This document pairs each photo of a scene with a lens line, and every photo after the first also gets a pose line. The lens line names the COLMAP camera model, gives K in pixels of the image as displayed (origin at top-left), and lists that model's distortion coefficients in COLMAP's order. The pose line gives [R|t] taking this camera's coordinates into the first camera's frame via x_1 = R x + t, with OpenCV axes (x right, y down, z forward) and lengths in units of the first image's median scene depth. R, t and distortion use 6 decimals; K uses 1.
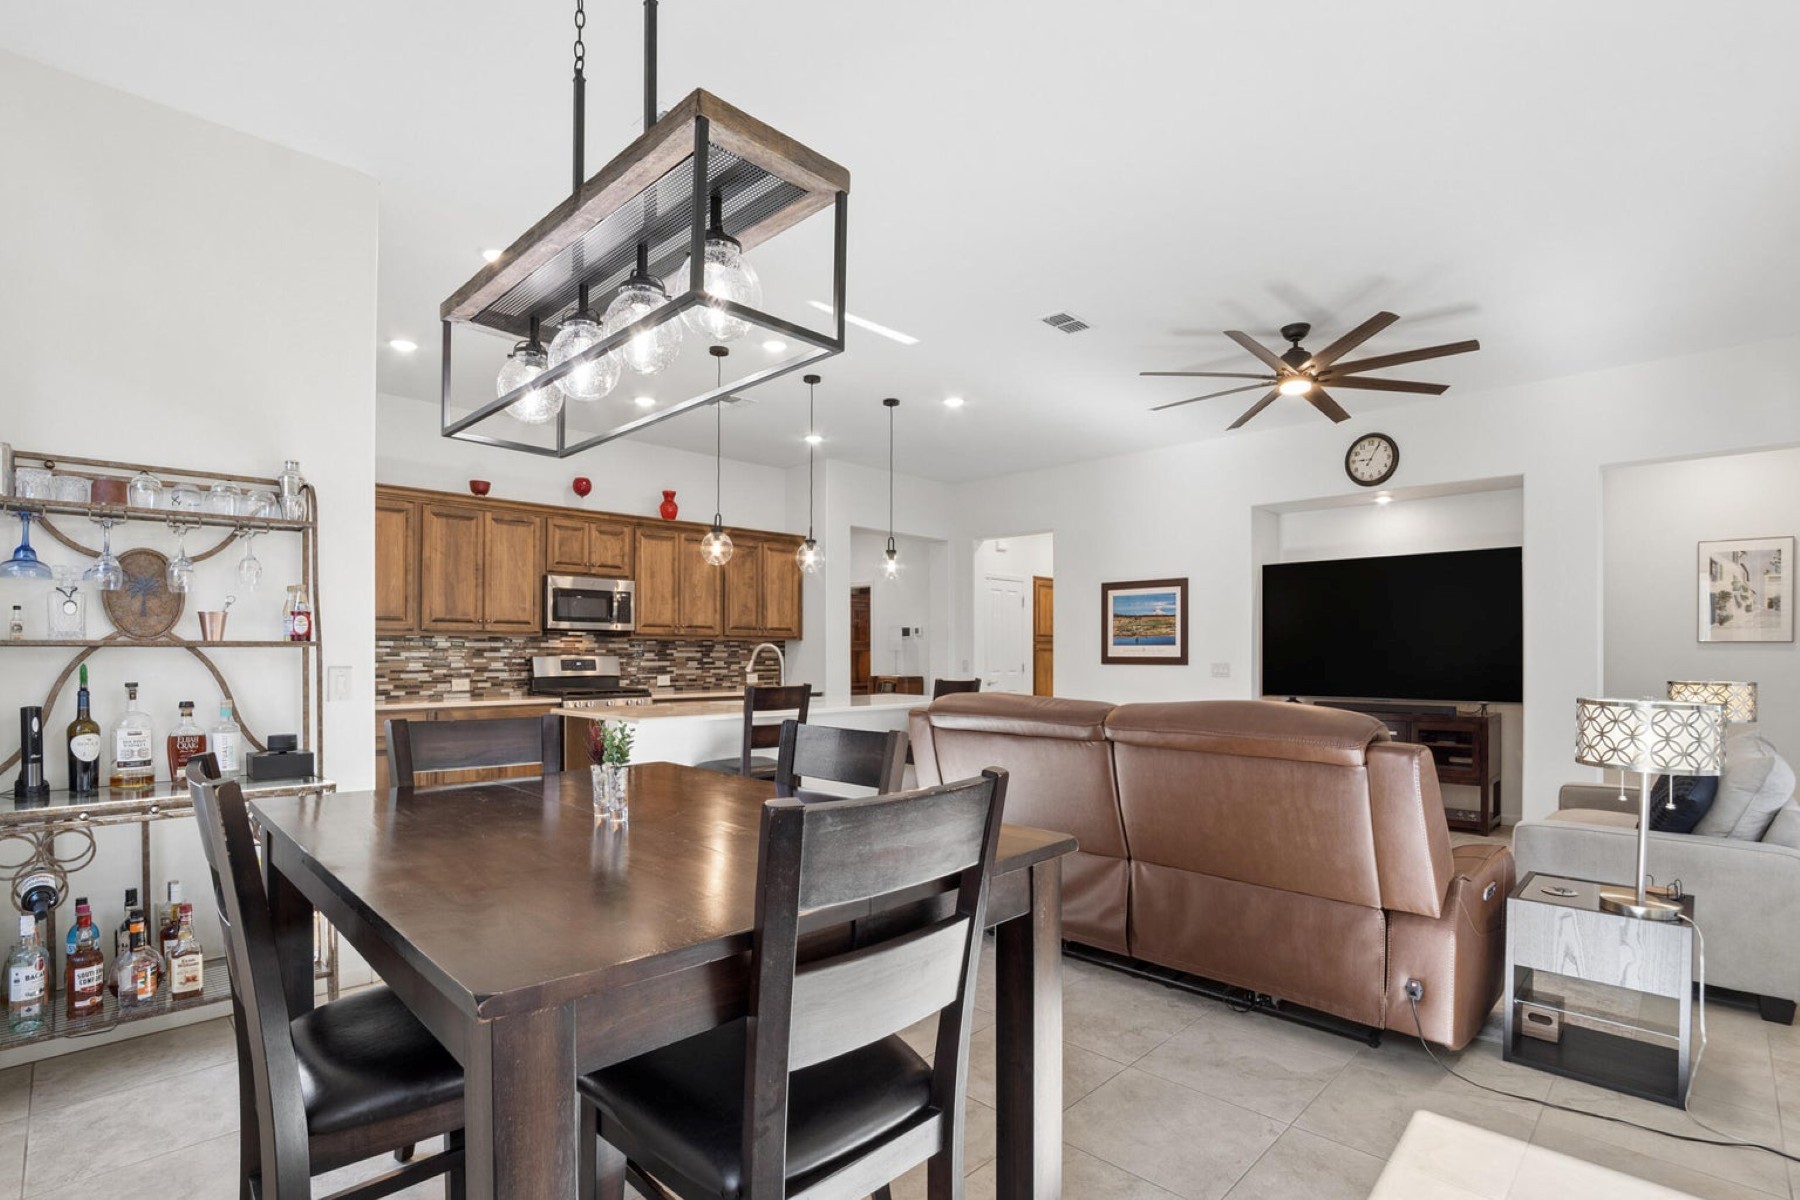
lens RADIAL K [[844.4, 0, 903.6], [0, 844.4, 651.1], [0, 0, 1]] dist [-0.037205, 0.006589]
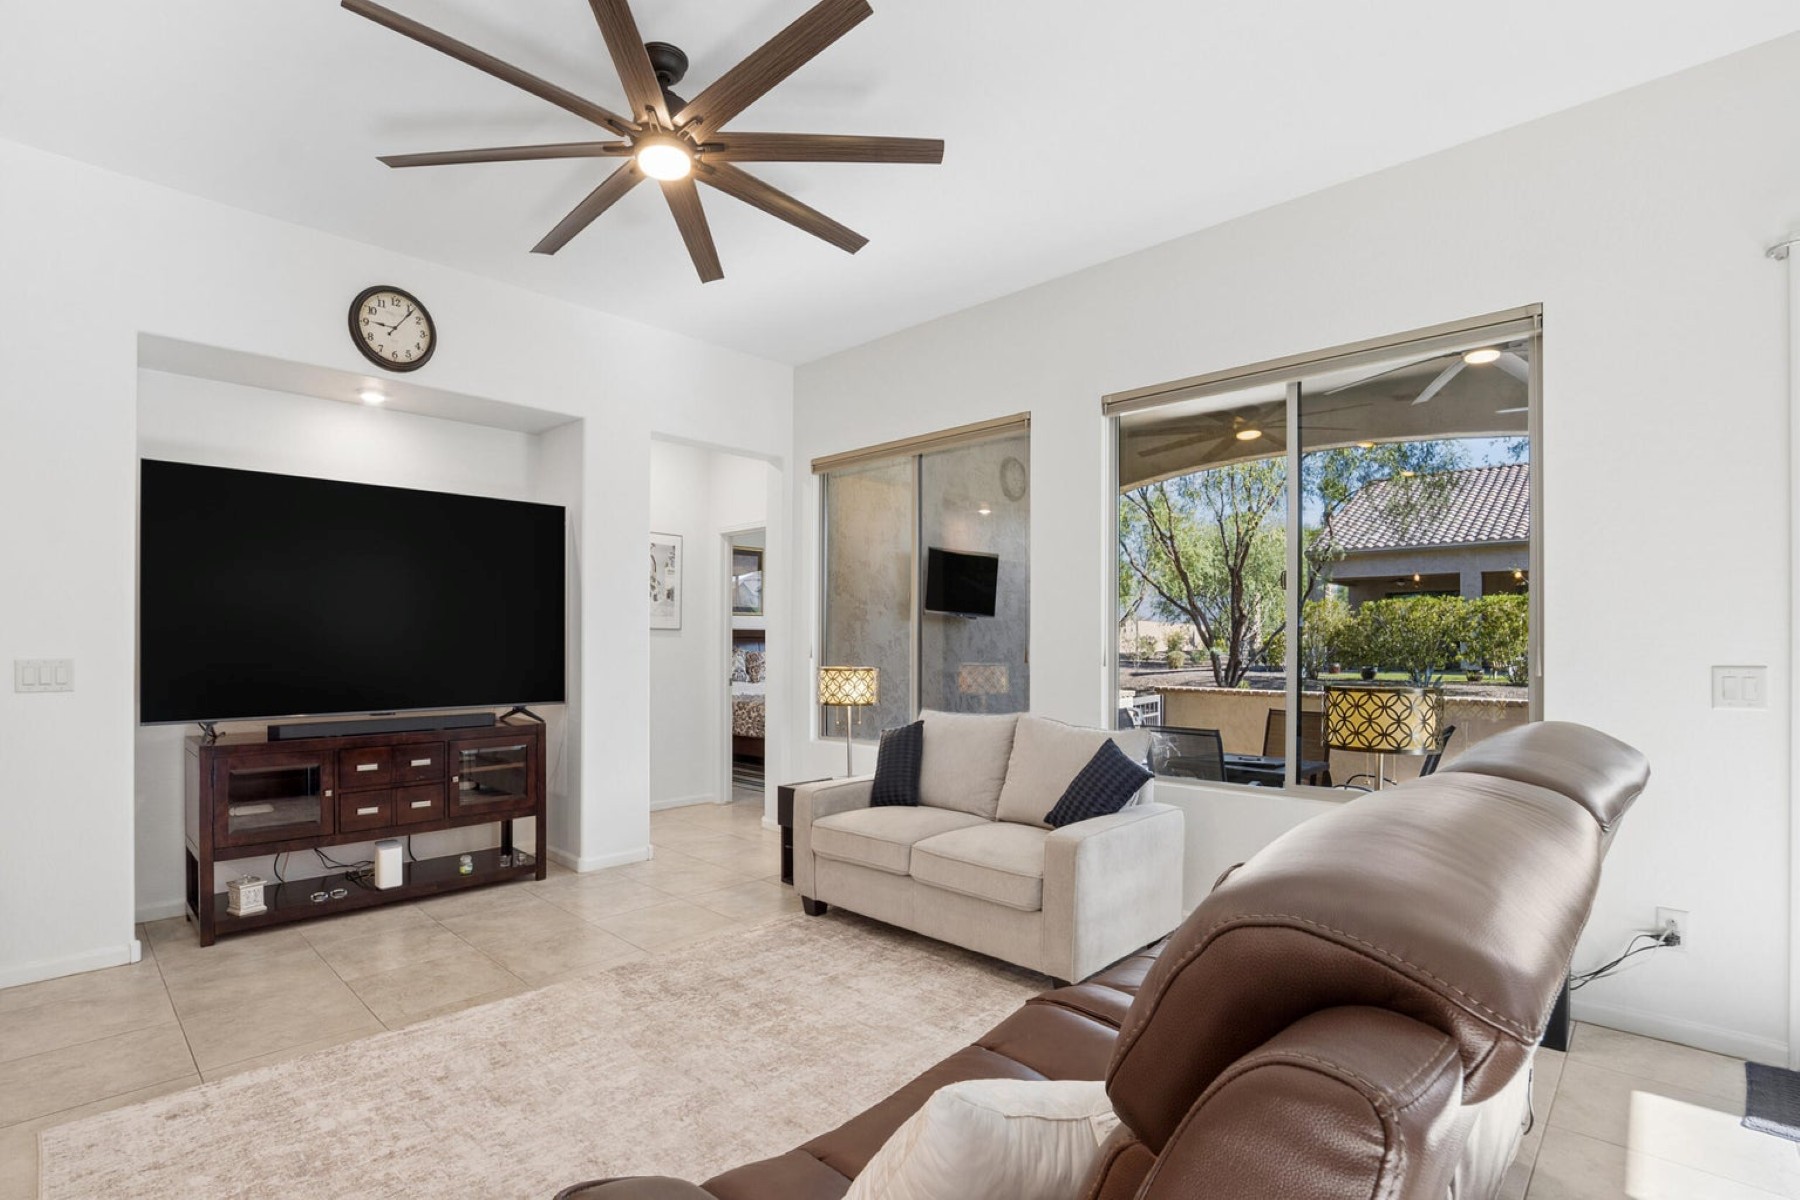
lens RADIAL K [[844.4, 0, 906.1], [0, 844.4, 640.8], [0, 0, 1]] dist [-0.037205, 0.006589]
pose [[-0.020139, -0.001929, 0.999795, -0.066702], [-0.005467, 0.999983, 0.001819, 0.000546], [-0.999782, -0.005429, -0.020150, 0.618018]]
